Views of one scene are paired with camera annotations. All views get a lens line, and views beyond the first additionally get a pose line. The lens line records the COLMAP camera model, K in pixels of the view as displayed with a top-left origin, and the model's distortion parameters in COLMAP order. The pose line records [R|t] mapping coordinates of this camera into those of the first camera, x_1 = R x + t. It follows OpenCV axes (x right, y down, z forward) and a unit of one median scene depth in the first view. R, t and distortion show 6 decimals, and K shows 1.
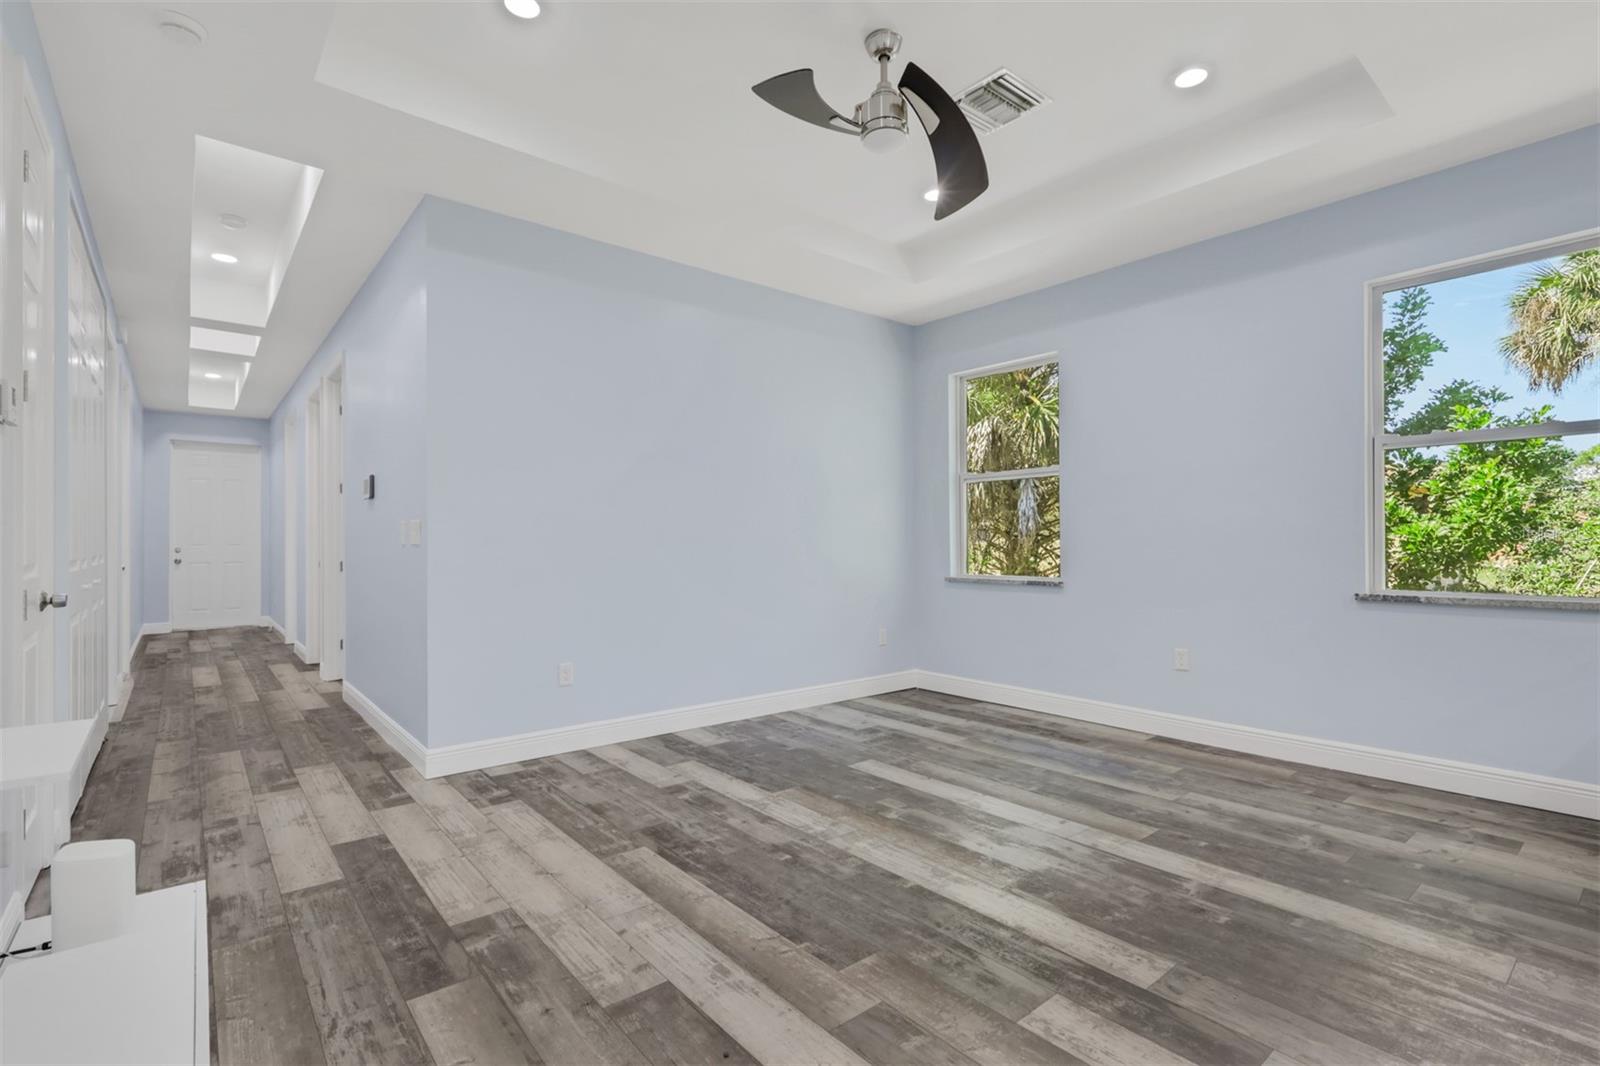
lens RADIAL K [[744.1, 0, 802.5], [0, 744.1, 543.0], [0, 0, 1]] dist [-0.001948, 0.000474]
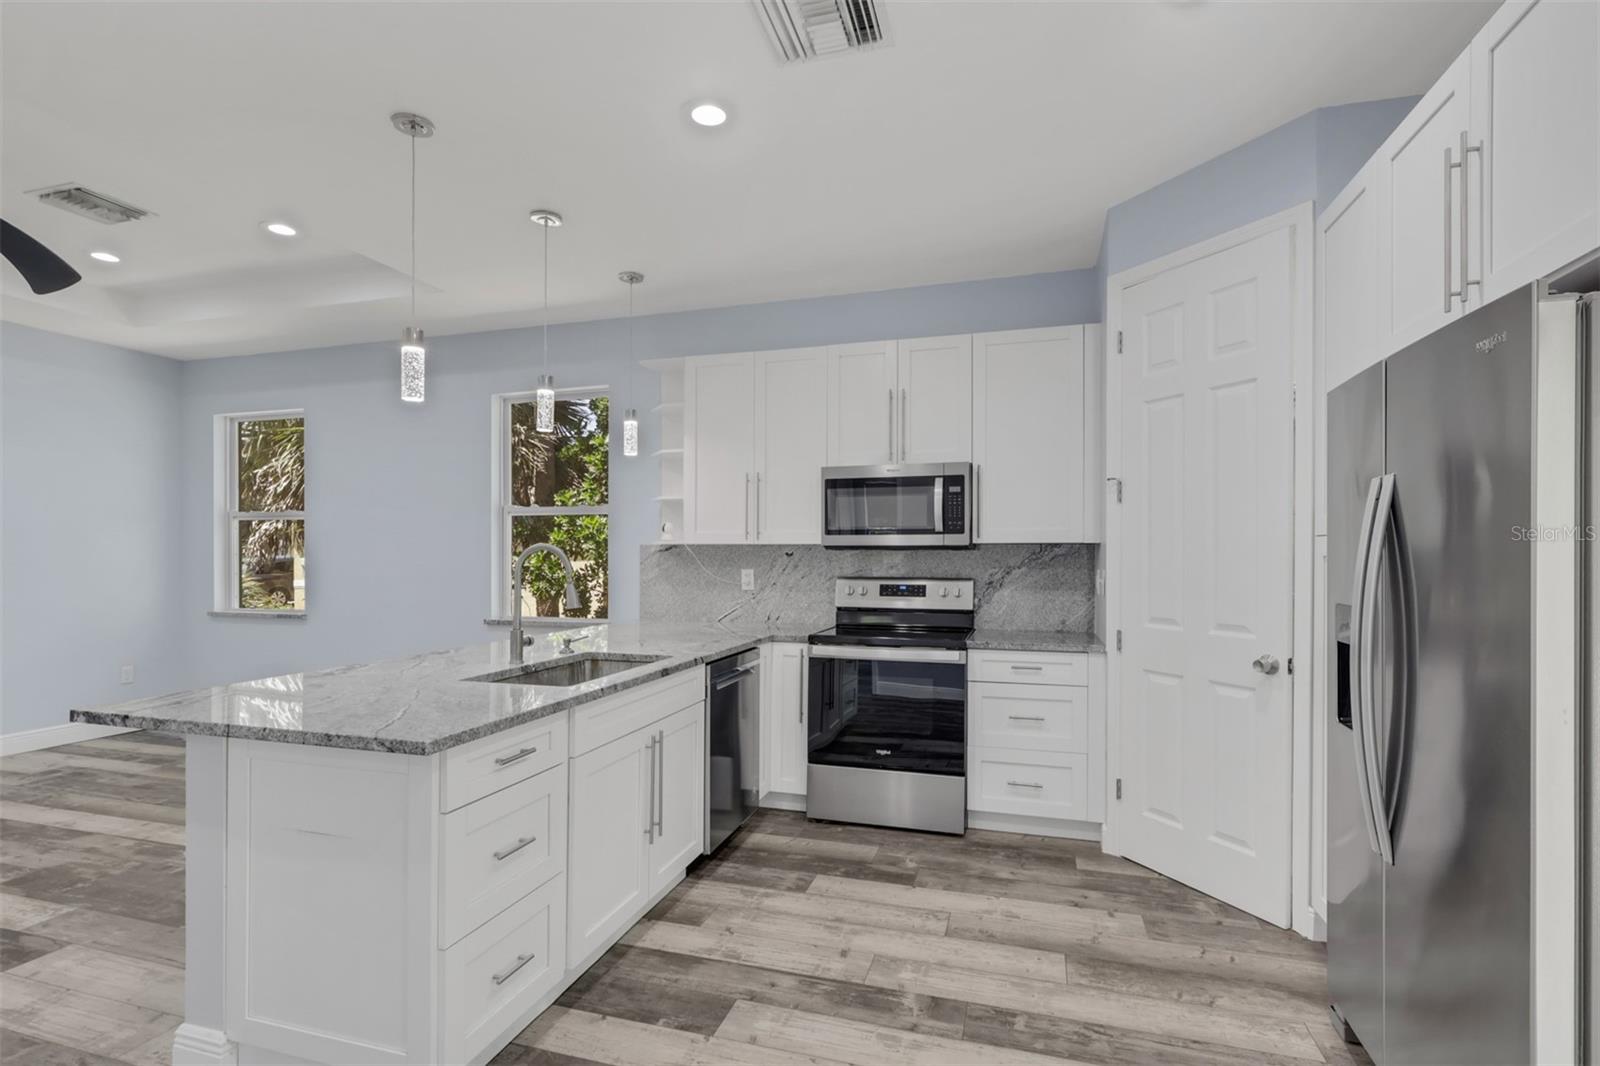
lens RADIAL K [[751.9, 0, 810.0], [0, 751.9, 554.7], [0, 0, 1]] dist [-0.002028, -0.000225]
pose [[0.829751, 0.008462, 0.558069, 0.595281], [-0.006014, 0.999963, -0.006219, -0.061064], [-0.558101, 0.001804, 0.829771, -0.636731]]
